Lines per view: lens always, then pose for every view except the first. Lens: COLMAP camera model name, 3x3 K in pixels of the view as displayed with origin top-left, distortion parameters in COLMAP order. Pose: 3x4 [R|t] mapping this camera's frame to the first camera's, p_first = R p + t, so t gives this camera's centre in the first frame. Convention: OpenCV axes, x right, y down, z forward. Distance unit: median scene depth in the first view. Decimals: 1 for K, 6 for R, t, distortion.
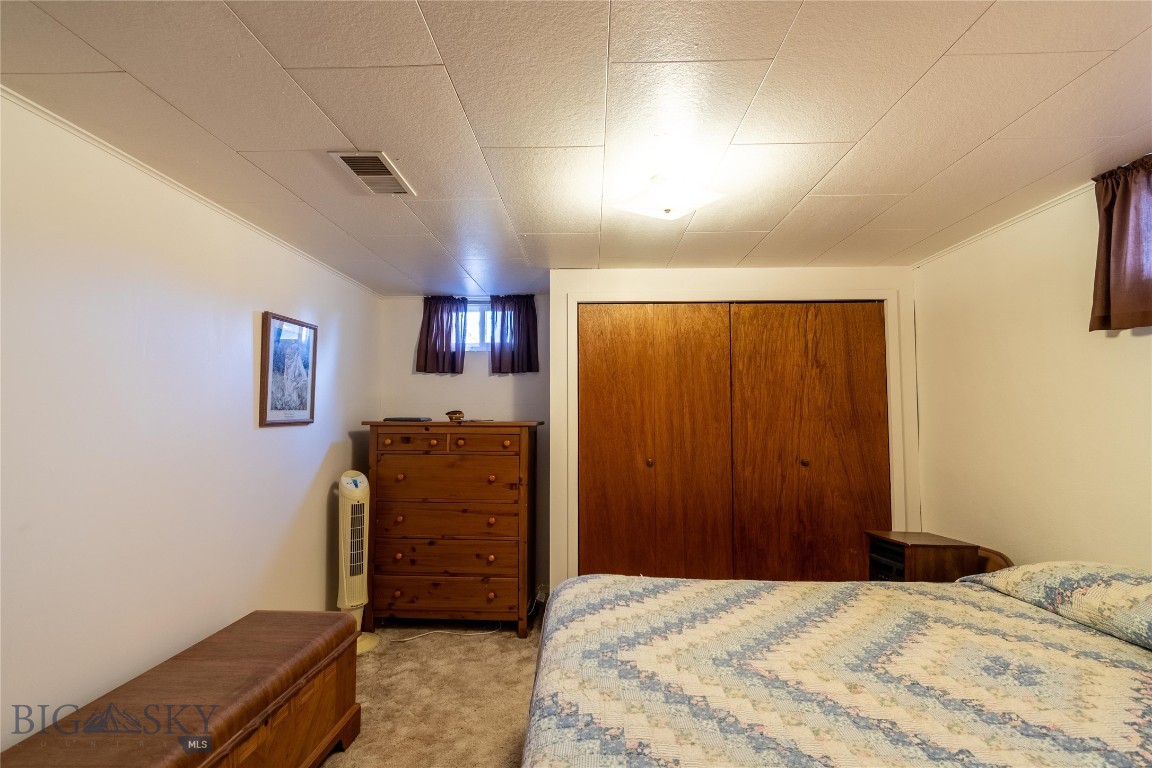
lens RADIAL K [[510.4, 0, 576.0], [0, 510.4, 384.0], [0, 0, 1]] dist [-0.000913, 0.000154]
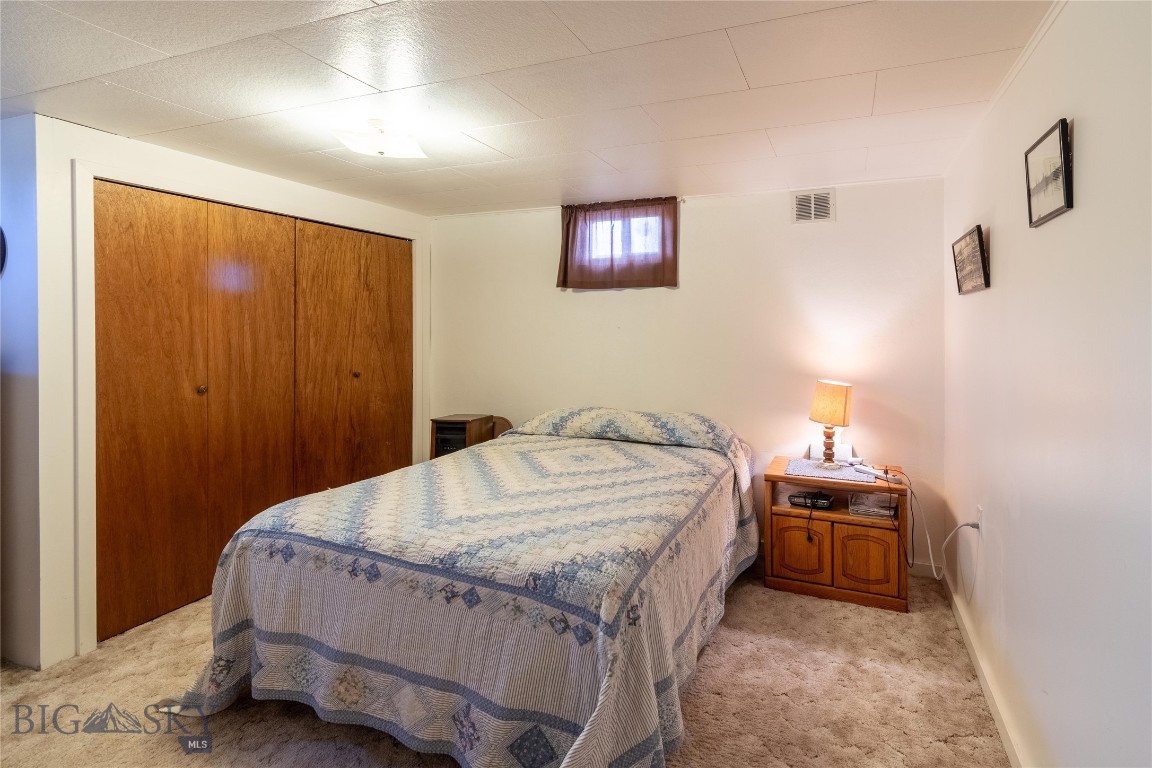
lens RADIAL K [[604.0, 0, 576.7], [0, 604.0, 325.4], [0, 0, 1]] dist [-0.001692, -0.000178]
pose [[0.366450, -0.001533, 0.930437, -0.596279], [-0.055660, 0.998172, 0.023567, -0.011872], [-0.928772, -0.060424, 0.365694, 0.067200]]
